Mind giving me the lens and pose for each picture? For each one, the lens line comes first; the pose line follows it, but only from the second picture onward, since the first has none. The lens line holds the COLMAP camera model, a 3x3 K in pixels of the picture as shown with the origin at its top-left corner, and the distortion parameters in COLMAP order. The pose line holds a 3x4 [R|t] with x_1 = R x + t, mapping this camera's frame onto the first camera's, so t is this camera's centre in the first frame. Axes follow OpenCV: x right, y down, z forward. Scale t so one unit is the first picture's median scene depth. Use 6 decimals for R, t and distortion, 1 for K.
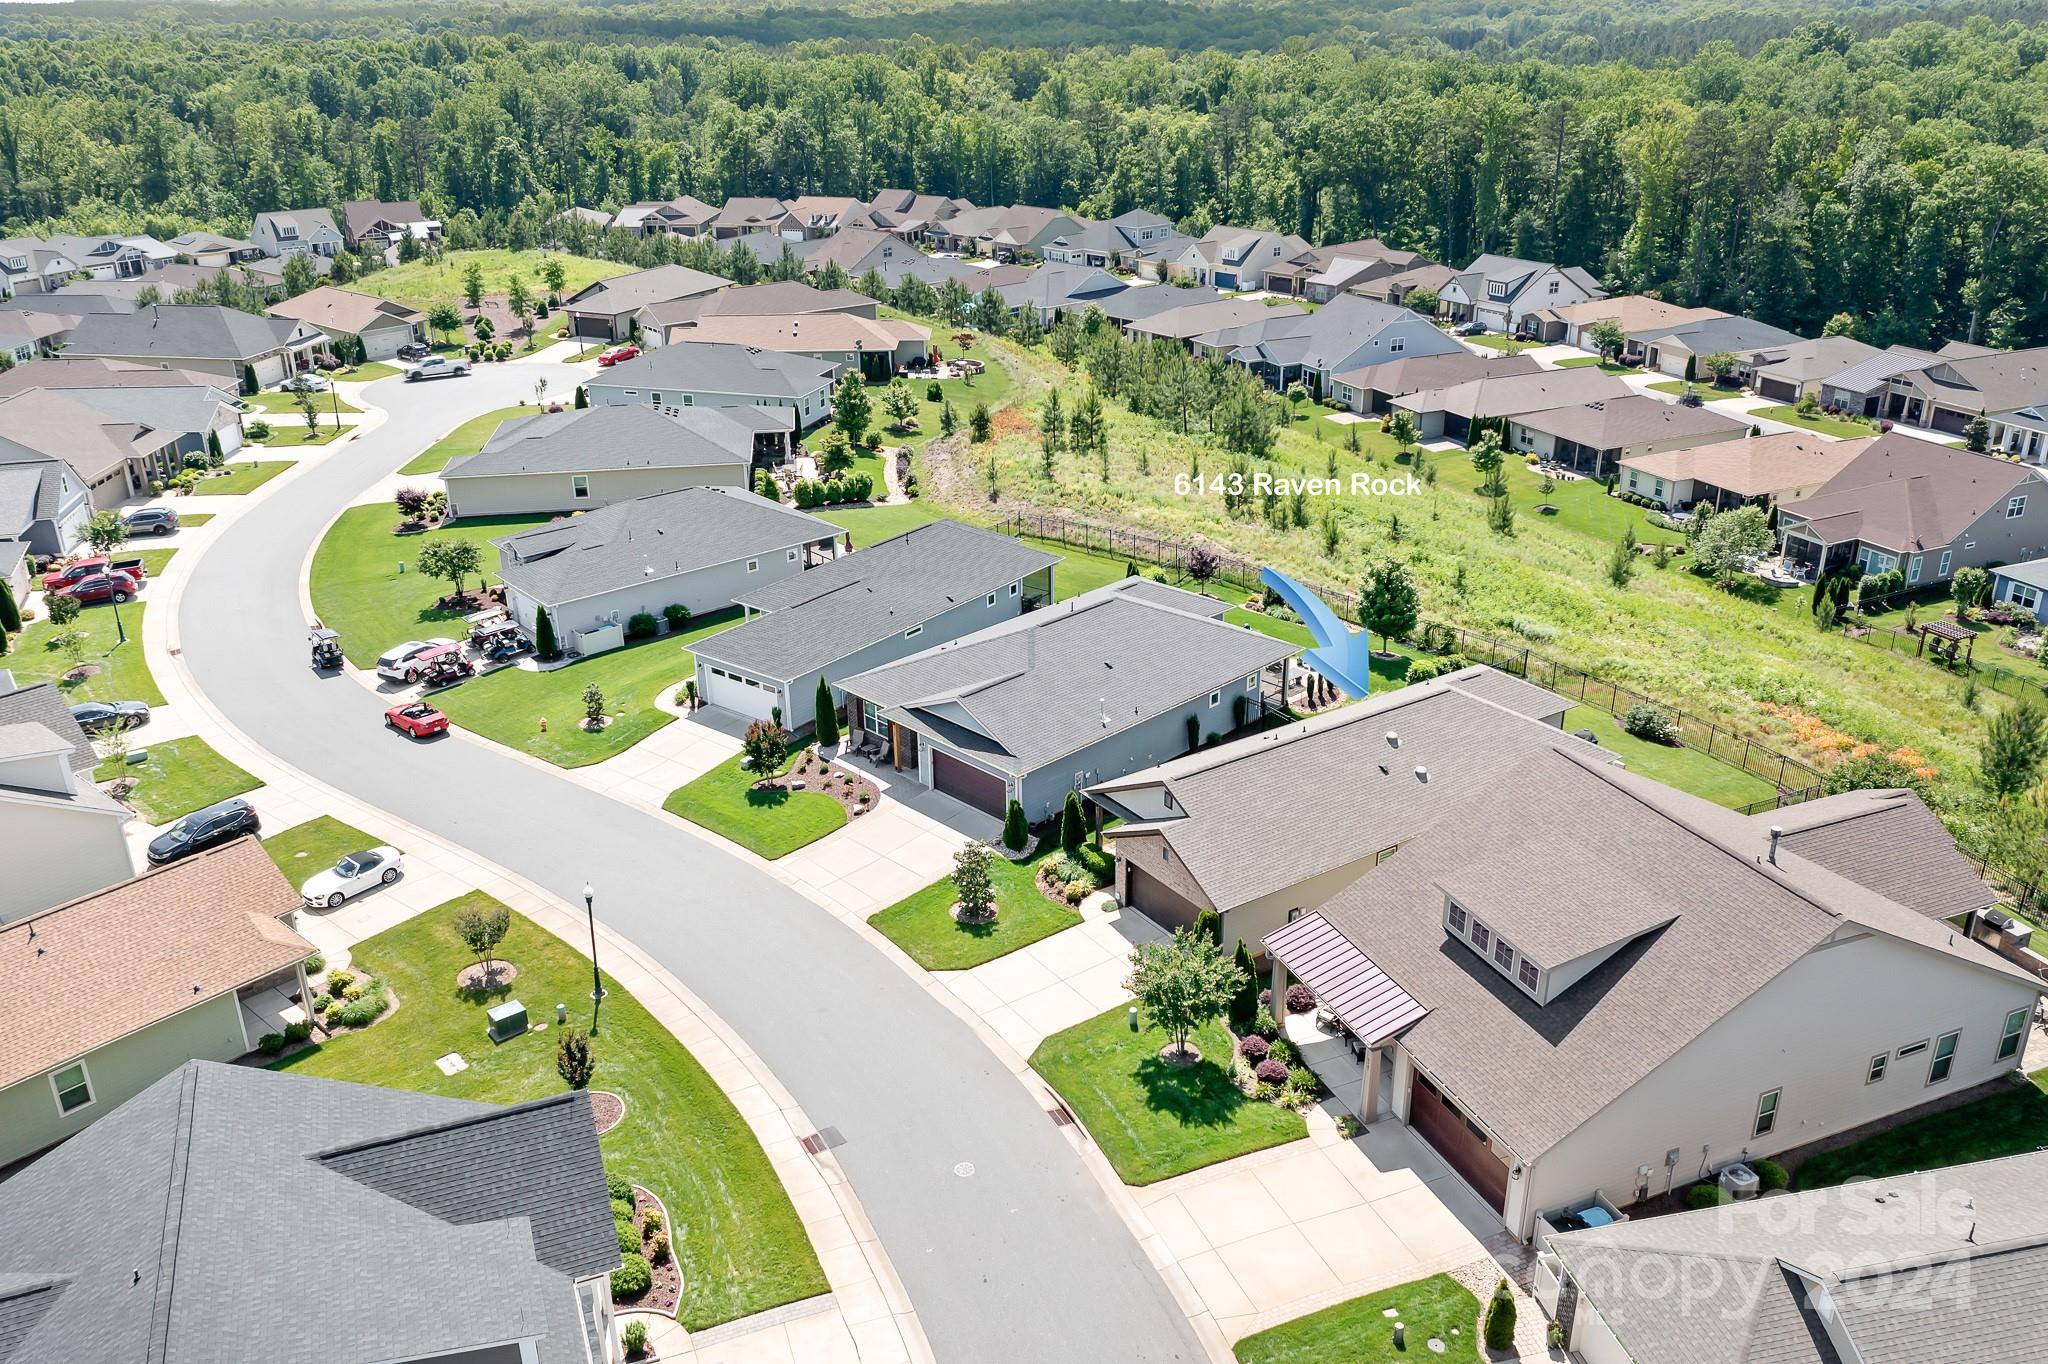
lens RADIAL K [[1649.1, 0, 1021.1], [0, 1649.1, 549.5], [0, 0, 1]] dist [-0.005717, -0.007331]
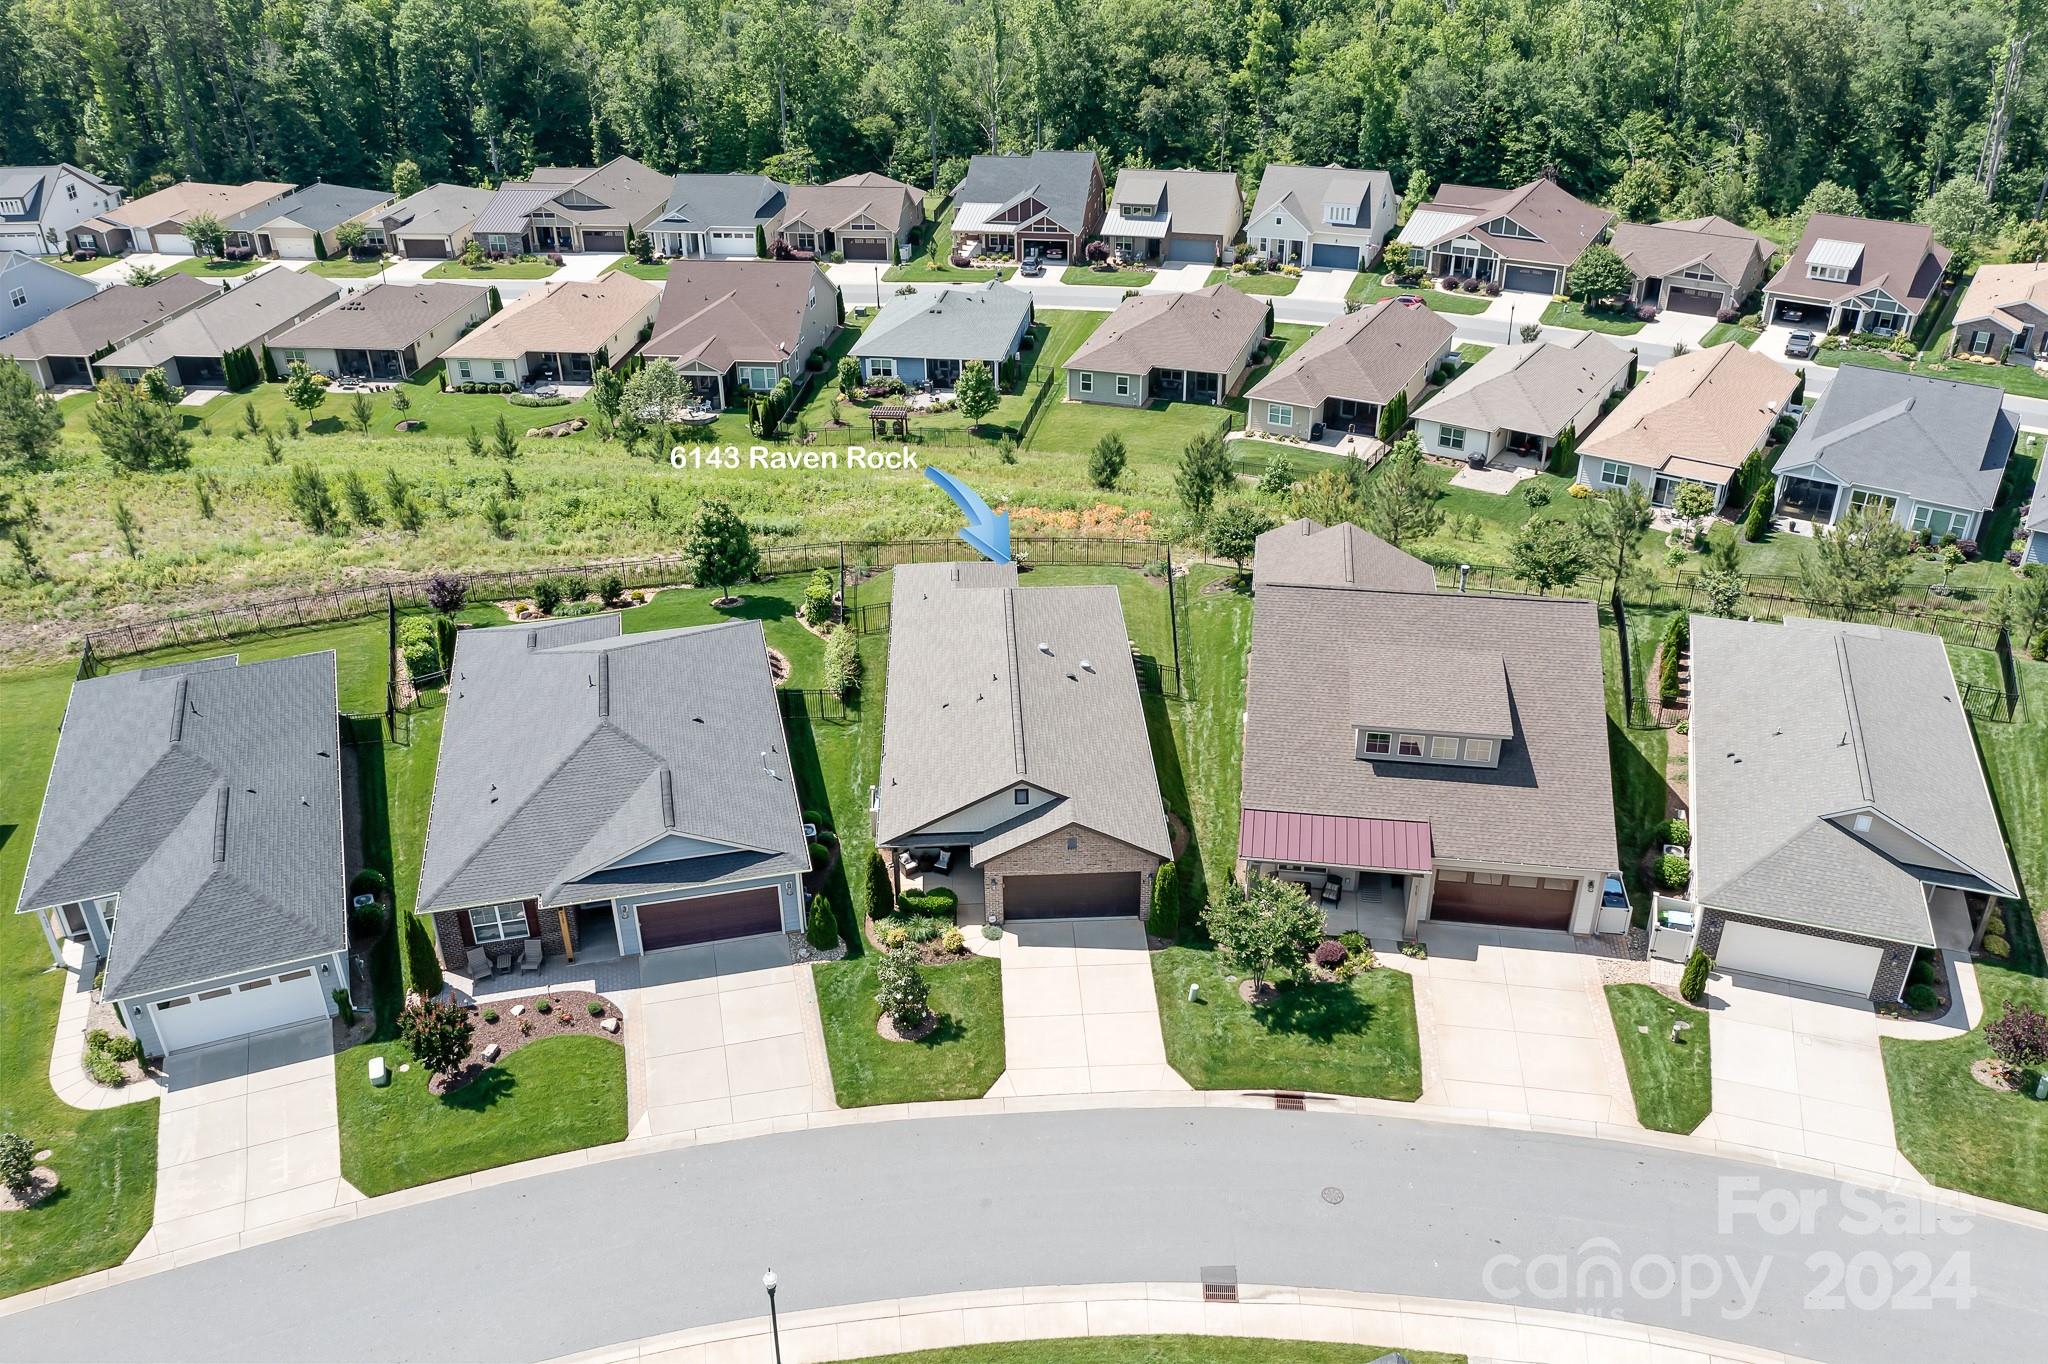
lens RADIAL K [[1639.2, 0, 1024.1], [0, 1639.2, 617.2], [0, 0, 1]] dist [-0.008565, -0.001660]
pose [[0.525152, -0.386574, 0.758140, -0.260075], [0.280102, 0.919751, 0.274956, -0.088697], [-0.803590, 0.067963, 0.591290, 0.201295]]
